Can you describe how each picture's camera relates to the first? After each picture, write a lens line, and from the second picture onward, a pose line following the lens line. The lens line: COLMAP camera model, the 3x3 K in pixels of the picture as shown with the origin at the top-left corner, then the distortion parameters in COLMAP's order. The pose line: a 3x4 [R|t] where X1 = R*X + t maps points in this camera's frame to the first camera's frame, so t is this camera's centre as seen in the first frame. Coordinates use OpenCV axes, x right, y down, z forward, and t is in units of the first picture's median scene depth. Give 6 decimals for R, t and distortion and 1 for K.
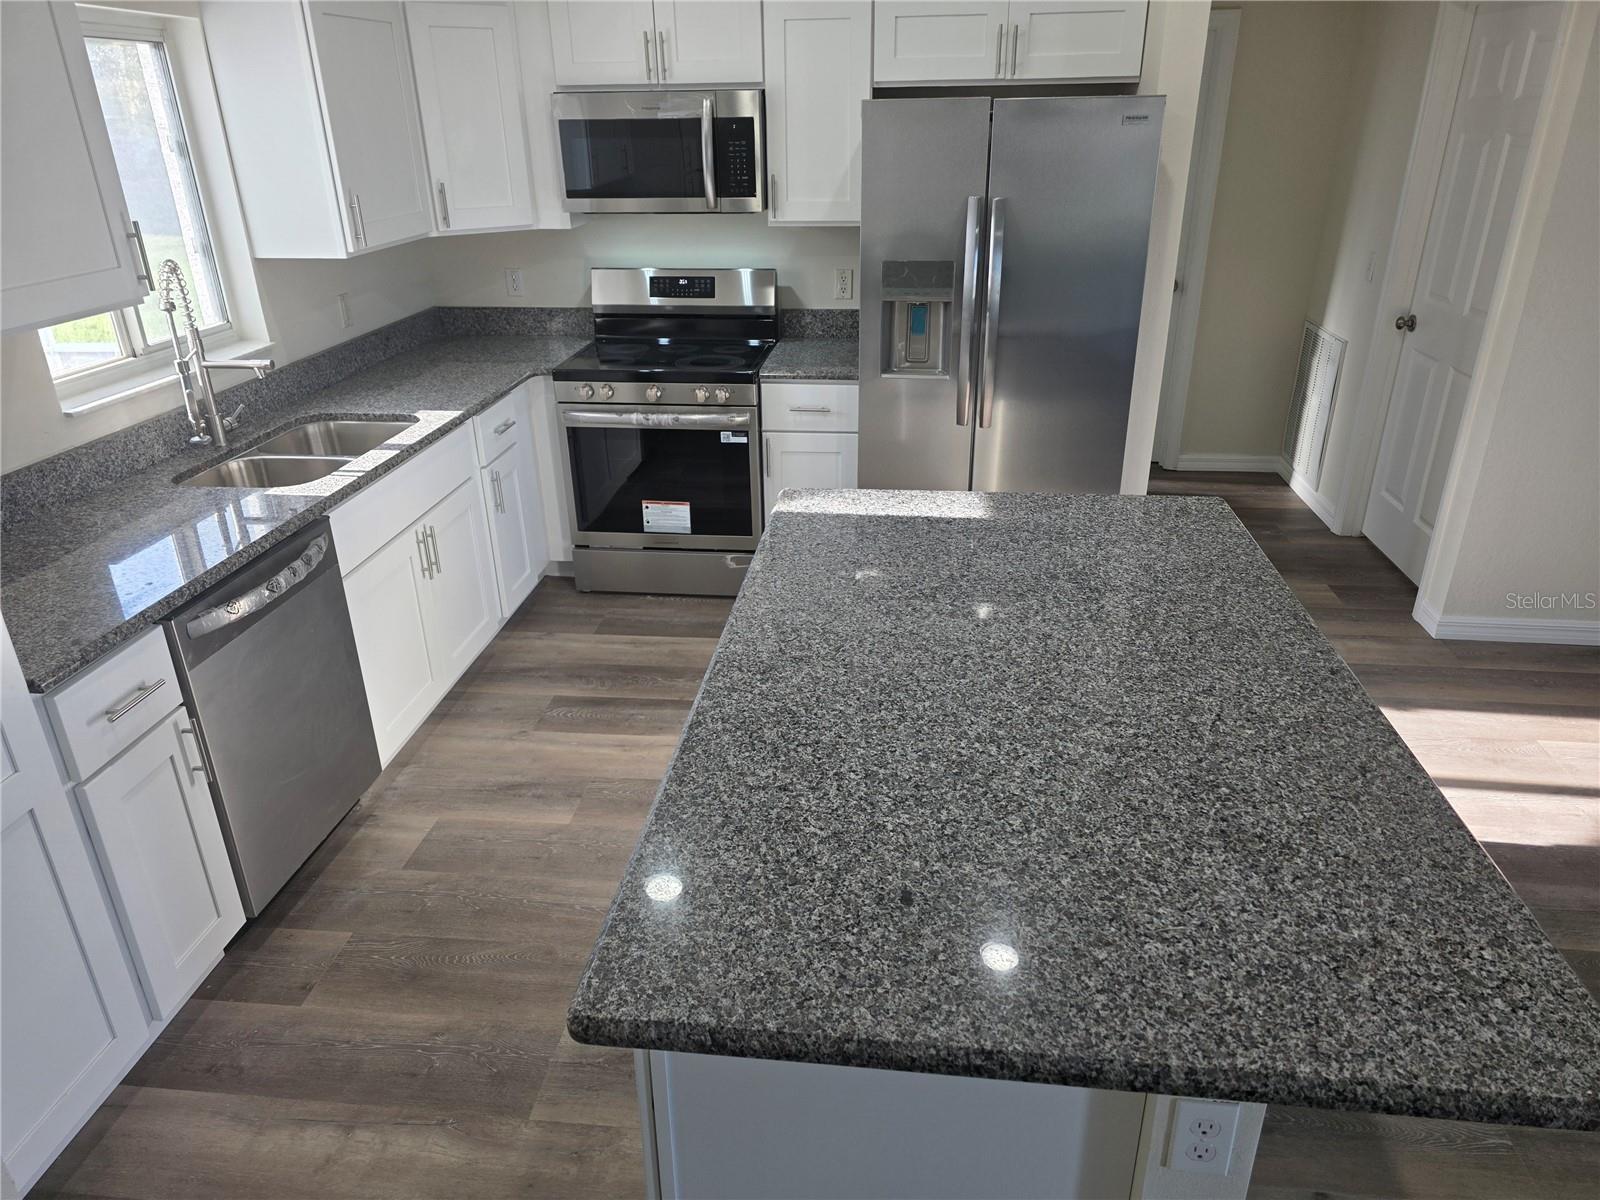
lens RADIAL K [[1071.0, 0, 796.6], [0, 1071.0, 606.6], [0, 0, 1]] dist [0.058448, -0.048431]
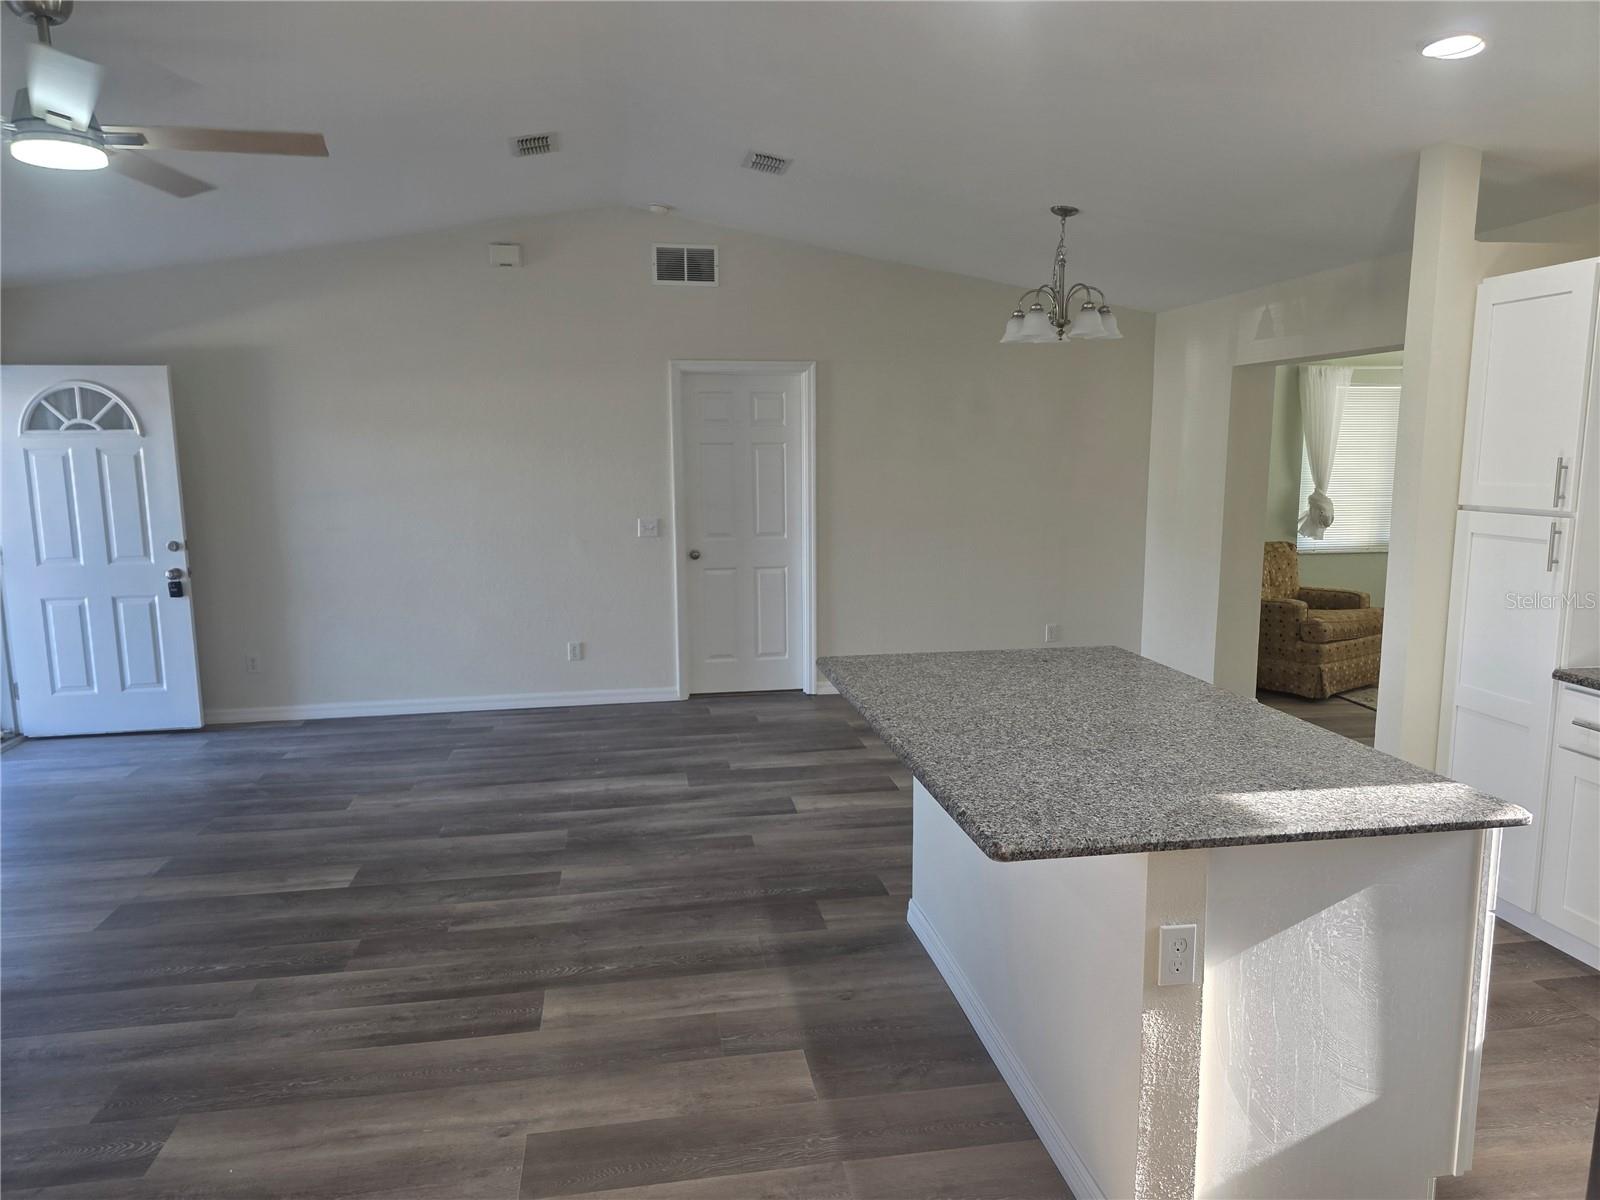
lens RADIAL K [[1071.0, 0, 808.8], [0, 1071.0, 603.3], [0, 0, 1]] dist [0.058448, -0.048431]
pose [[-0.958225, 0.060973, -0.279440, 0.468059], [-0.102599, 0.838709, 0.534828, -0.407568], [0.266979, 0.541156, -0.797416, 0.961352]]
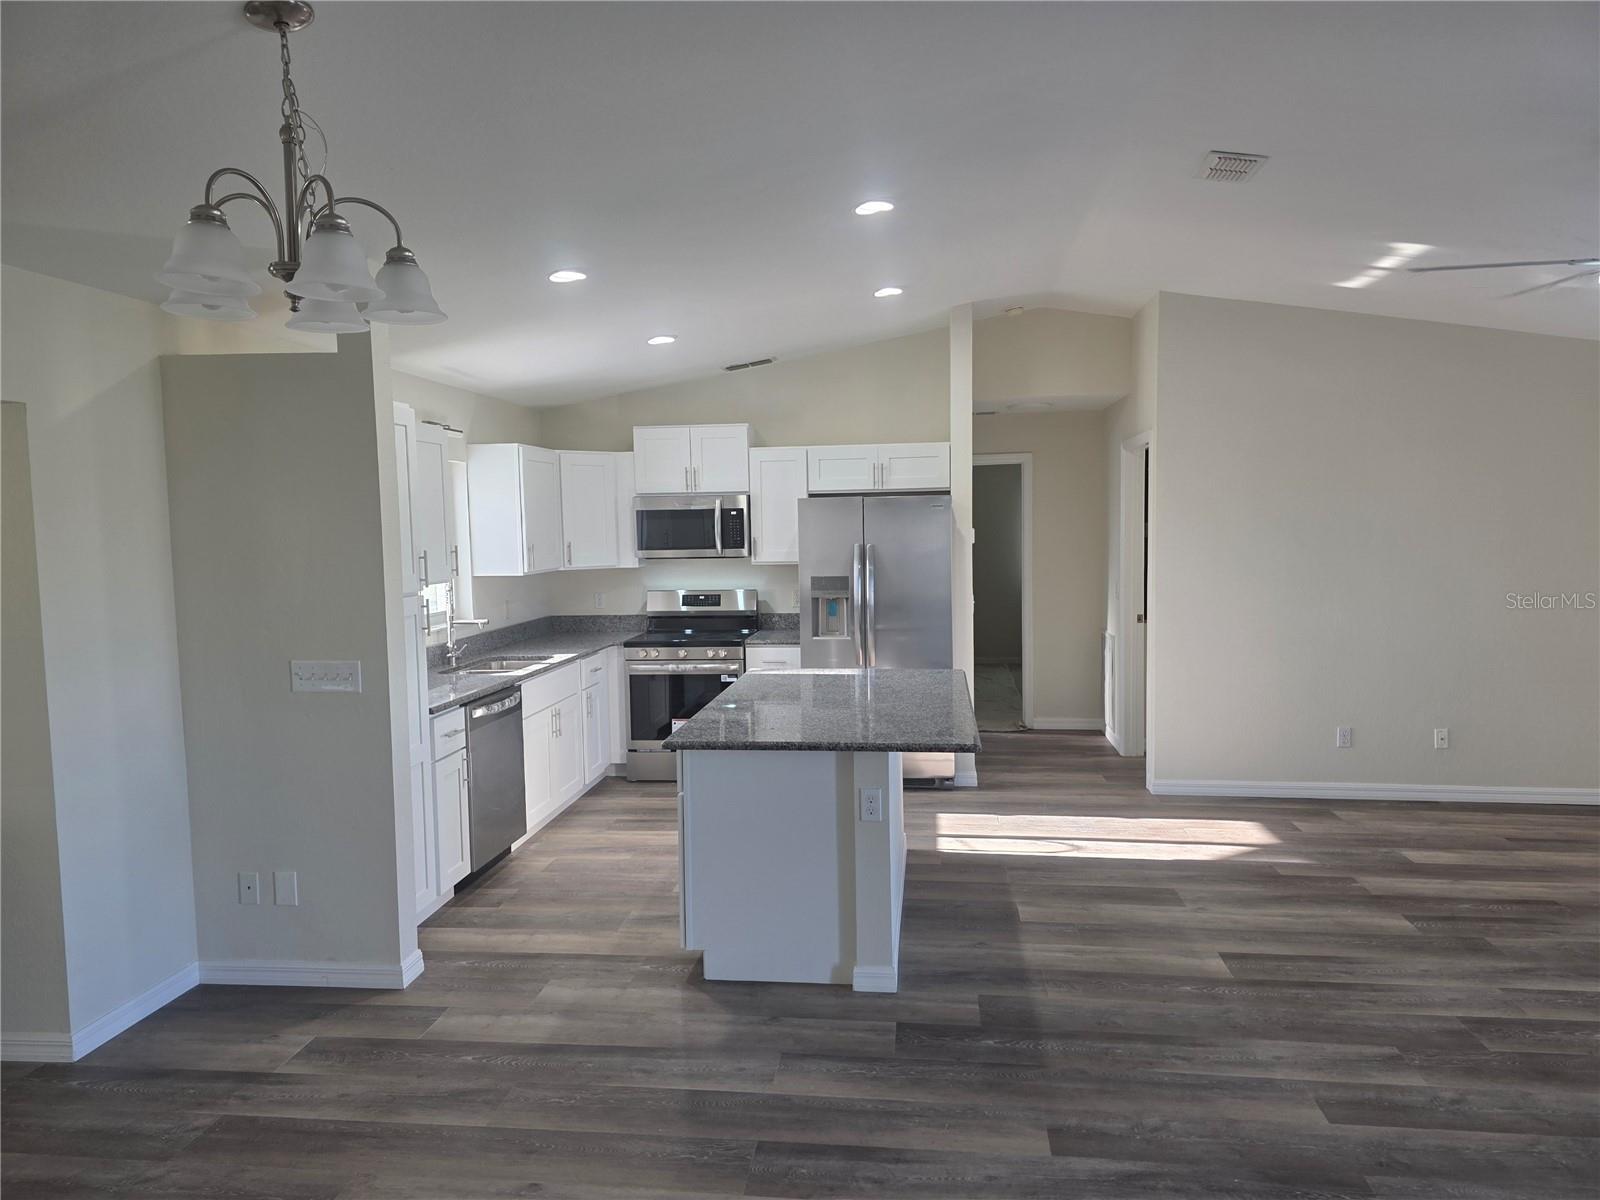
lens RADIAL K [[1071.0, 0, 804.5], [0, 1071.0, 586.8], [0, 0, 1]] dist [0.058448, -0.048431]
pose [[0.999988, -0.004228, -0.002298, 0.065275], [0.003106, 0.931848, -0.362836, 0.322622], [0.003675, 0.362824, 0.931850, -0.626154]]
